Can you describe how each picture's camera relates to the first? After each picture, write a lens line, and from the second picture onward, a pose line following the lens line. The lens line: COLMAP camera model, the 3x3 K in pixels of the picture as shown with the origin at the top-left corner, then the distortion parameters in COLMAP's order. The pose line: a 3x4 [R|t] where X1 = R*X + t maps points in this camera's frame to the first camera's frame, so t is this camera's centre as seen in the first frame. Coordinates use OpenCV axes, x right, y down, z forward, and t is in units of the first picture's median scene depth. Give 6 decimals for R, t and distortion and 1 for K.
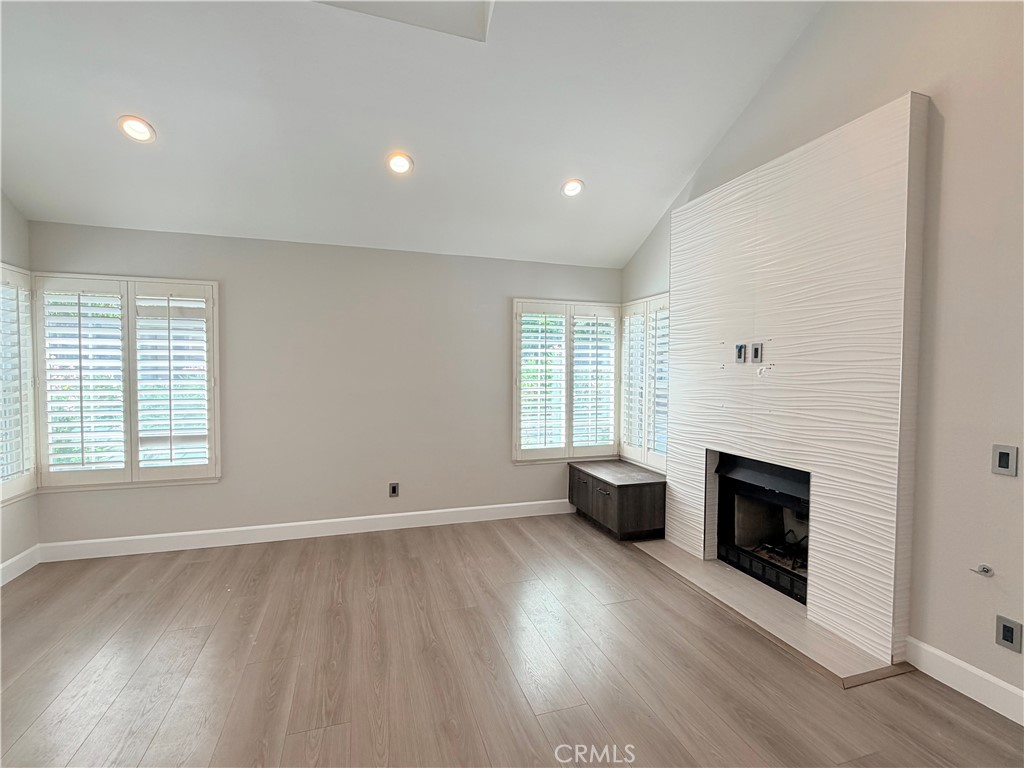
lens RADIAL K [[477.8, 0, 511.8], [0, 477.8, 388.1], [0, 0, 1]] dist [-0.001369, 0.000853]
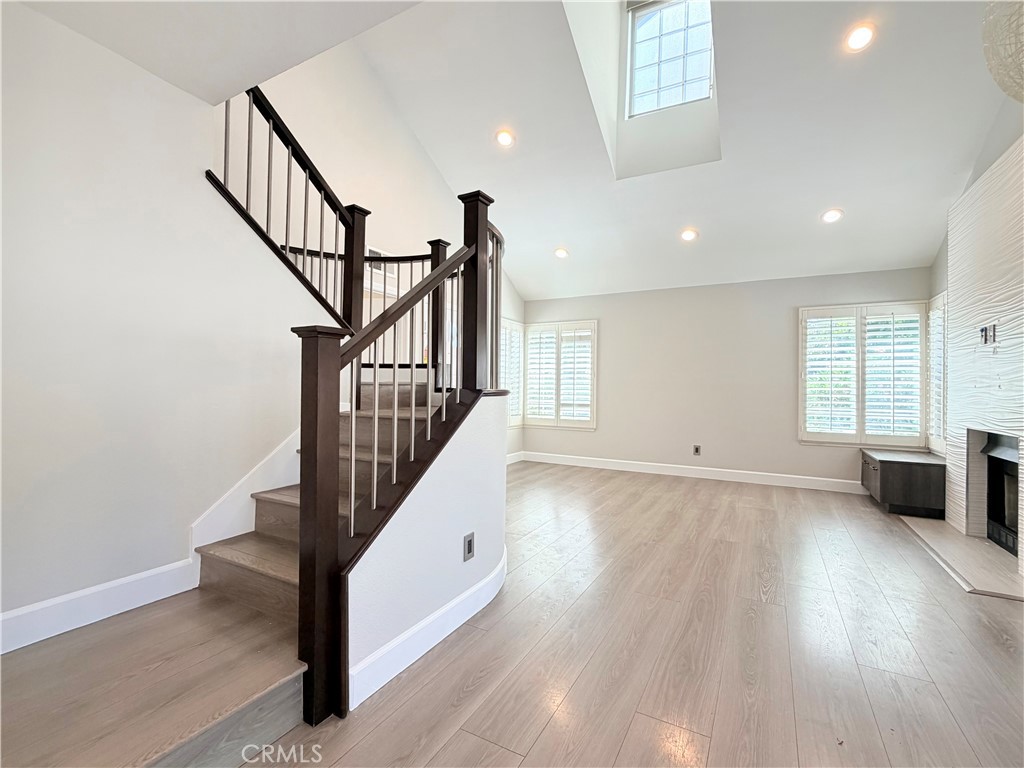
lens RADIAL K [[459.3, 0, 512.8], [0, 459.3, 383.3], [0, 0, 1]] dist [0.003189, 0.000348]
pose [[0.683651, -0.004002, -0.729798, 0.439945], [-0.039603, 0.998308, -0.042574, 0.105009], [0.728734, 0.058008, 0.682336, -0.412774]]
